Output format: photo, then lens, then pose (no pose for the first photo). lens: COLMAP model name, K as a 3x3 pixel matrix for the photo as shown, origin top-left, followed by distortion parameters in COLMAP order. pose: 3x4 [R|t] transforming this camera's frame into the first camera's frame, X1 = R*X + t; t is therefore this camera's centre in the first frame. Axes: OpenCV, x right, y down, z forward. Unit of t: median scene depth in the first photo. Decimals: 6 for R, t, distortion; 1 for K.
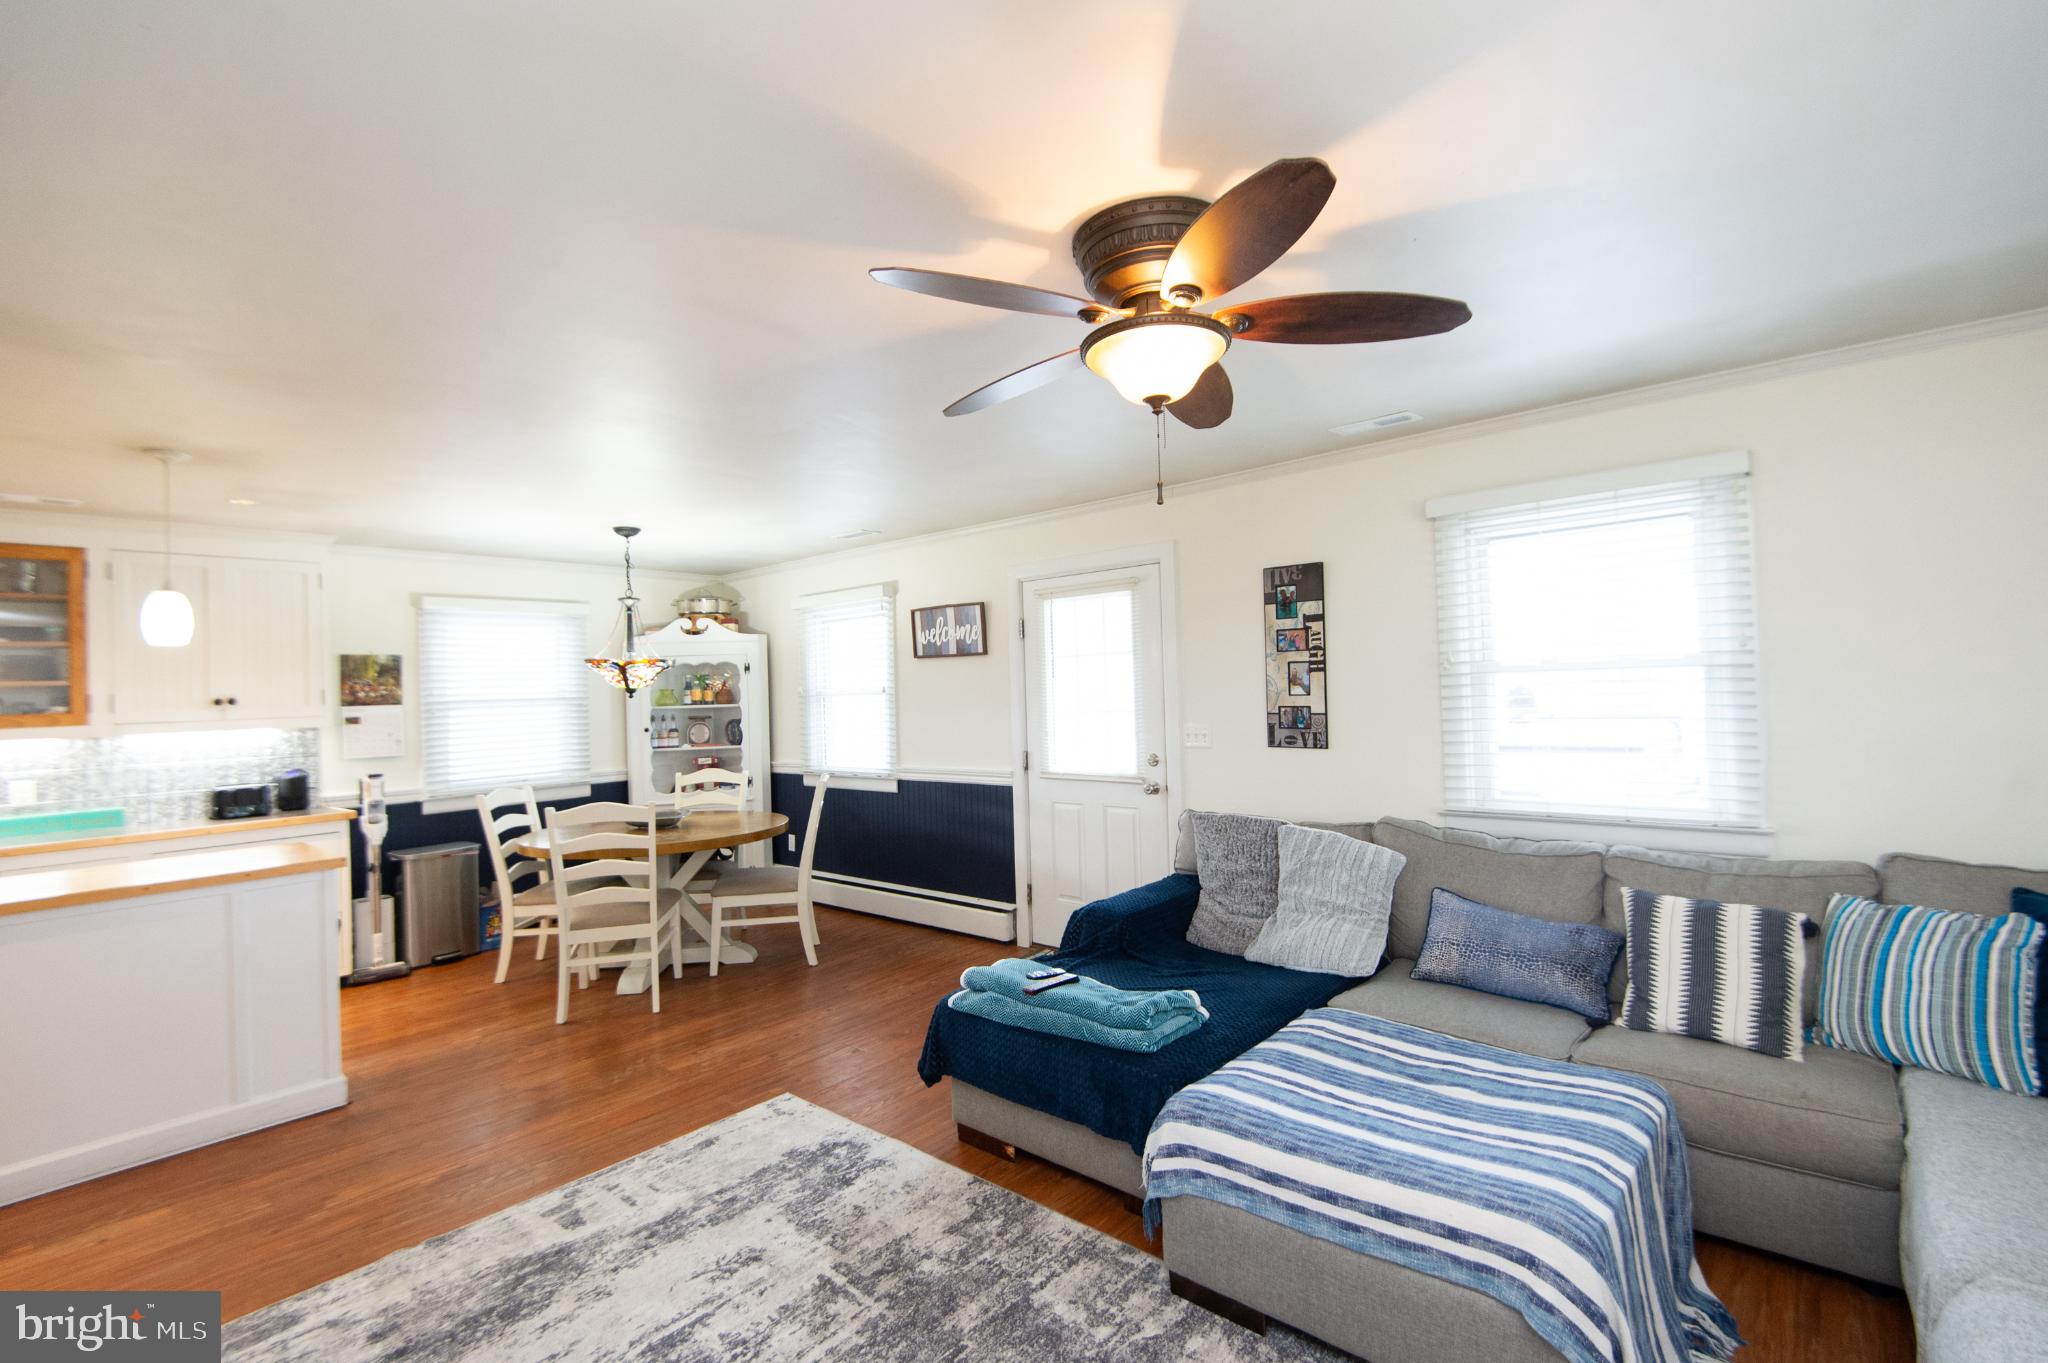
lens RADIAL K [[895.9, 0, 1012.3], [0, 895.9, 684.4], [0, 0, 1]] dist [0.016870, -0.003182]
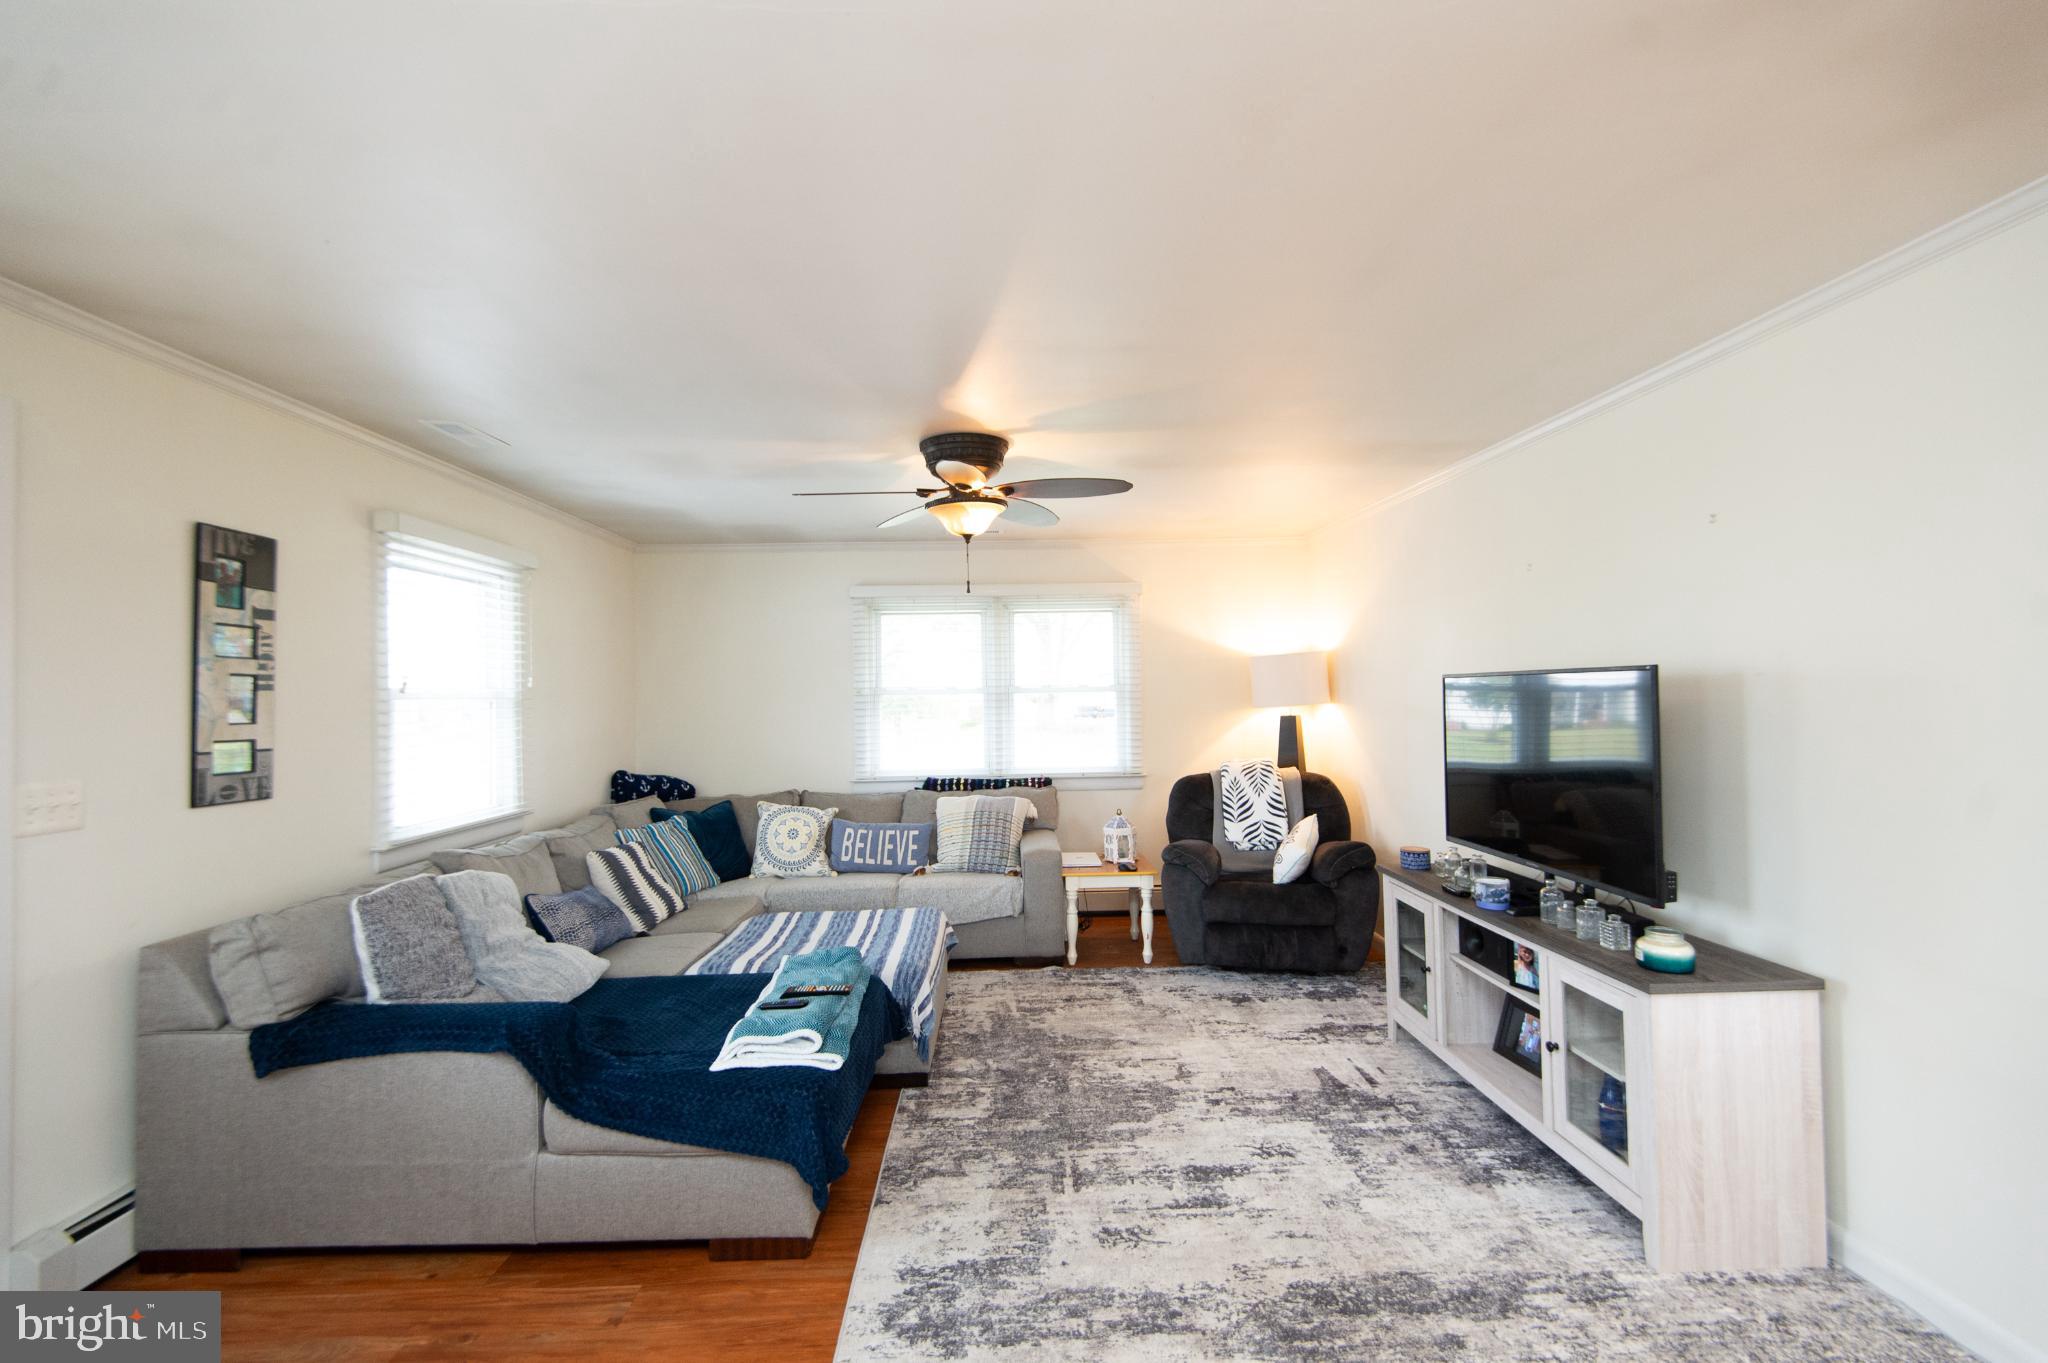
lens RADIAL K [[895.9, 0, 1025.1], [0, 895.9, 685.6], [0, 0, 1]] dist [0.016870, -0.003182]
pose [[-0.684037, 0.049849, 0.727742, -0.542342], [0.033670, 0.998757, -0.036765, 0.025869], [-0.728670, -0.000645, -0.684865, 0.960167]]
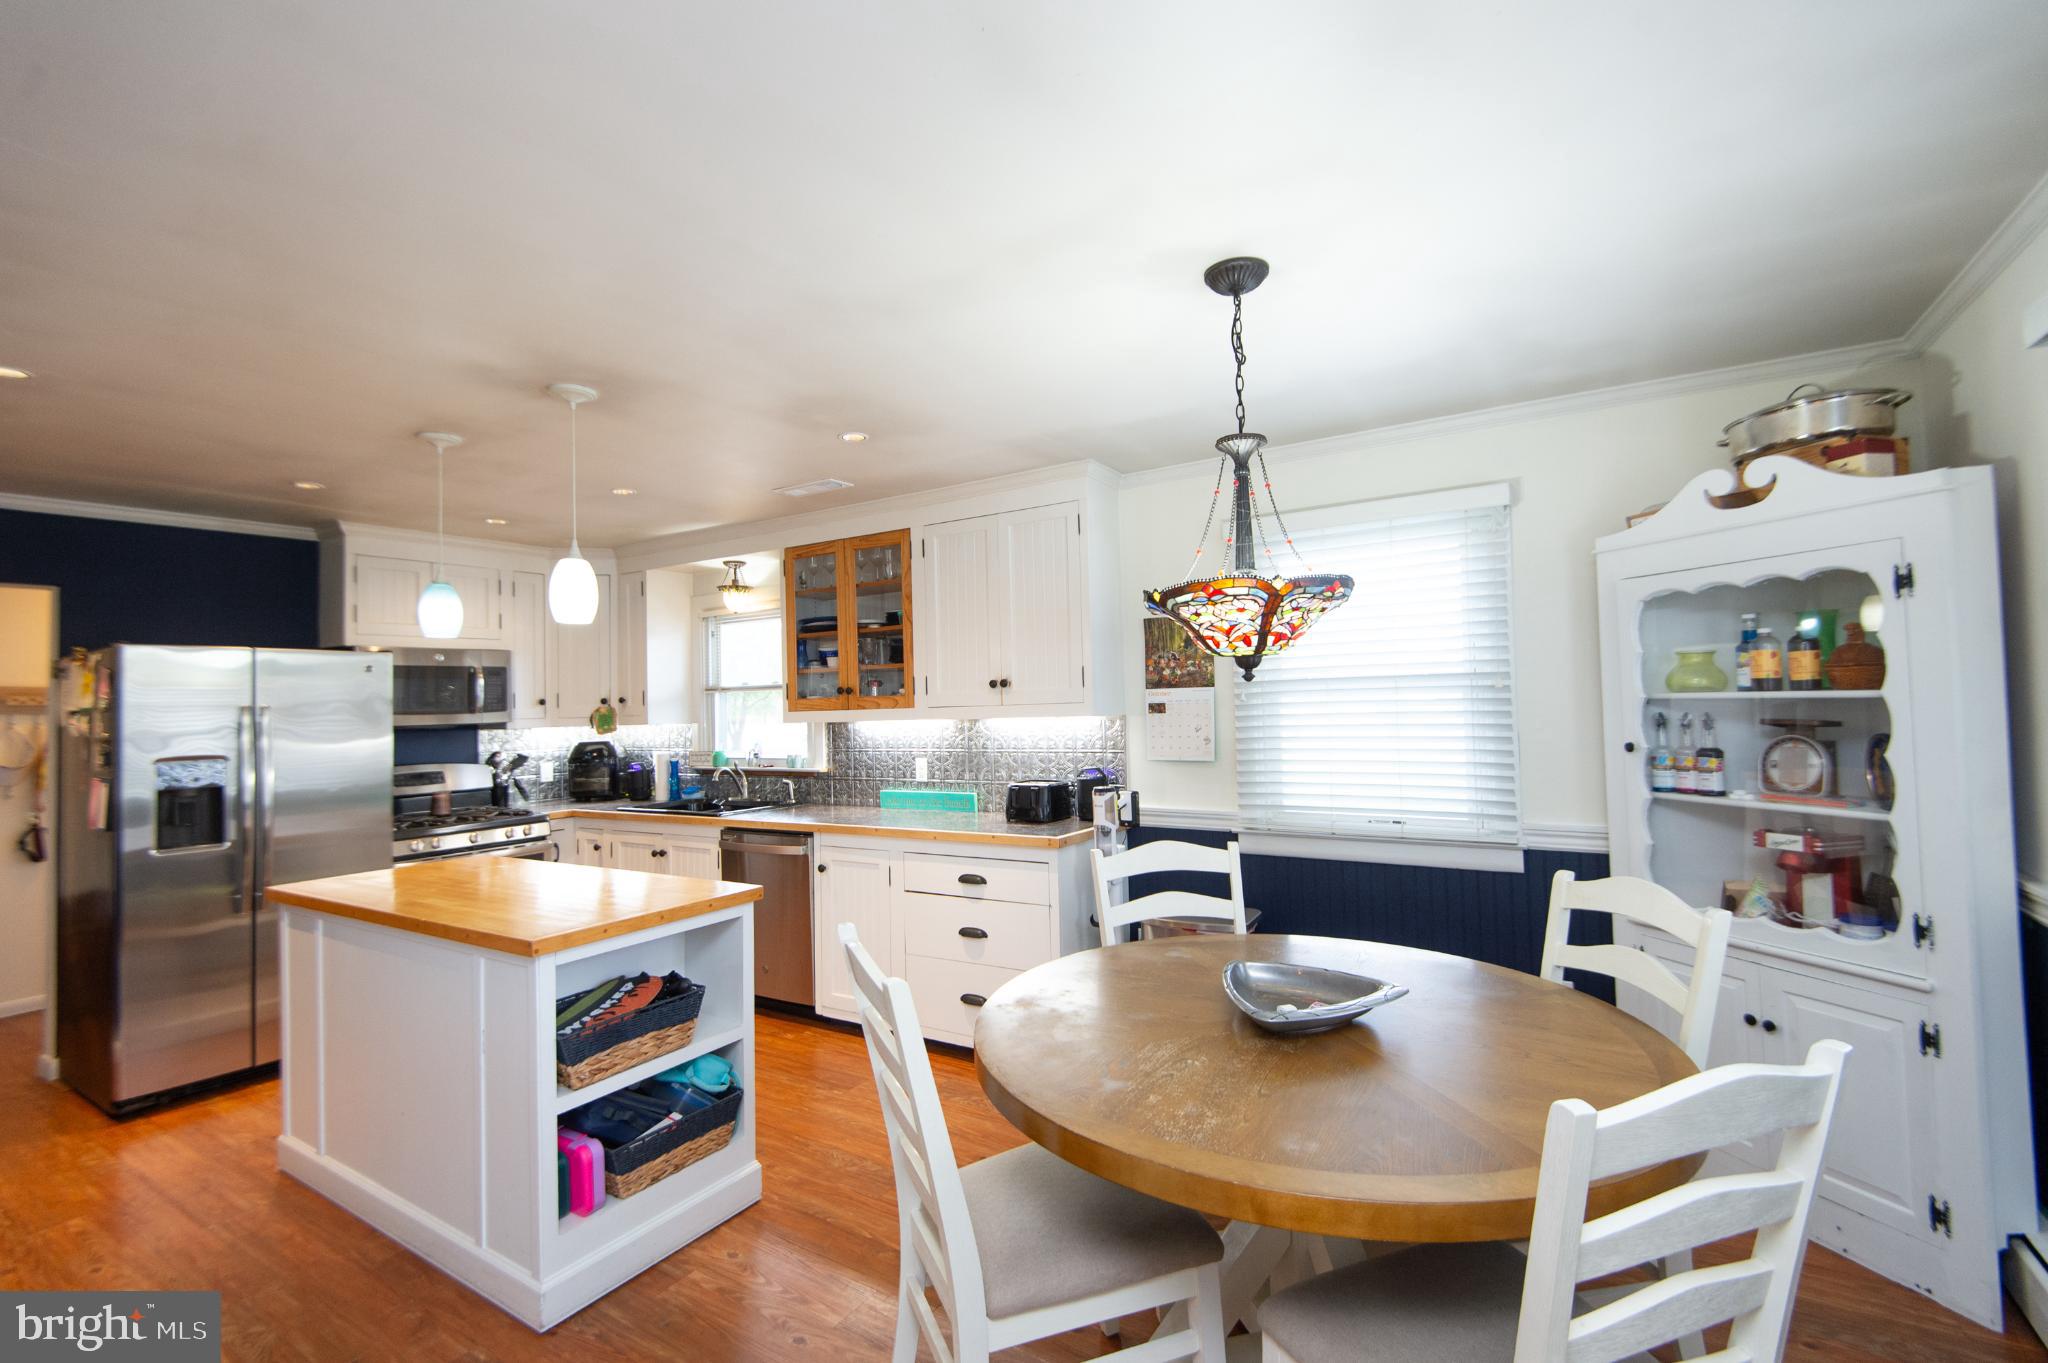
lens RADIAL K [[895.9, 0, 1018.8], [0, 895.9, 689.5], [0, 0, 1]] dist [0.016870, -0.003182]
pose [[0.154600, 0.014848, -0.987866, -0.036885], [0.027966, 0.999421, 0.019399, 0.009271], [0.987581, -0.030626, 0.154095, 0.942292]]
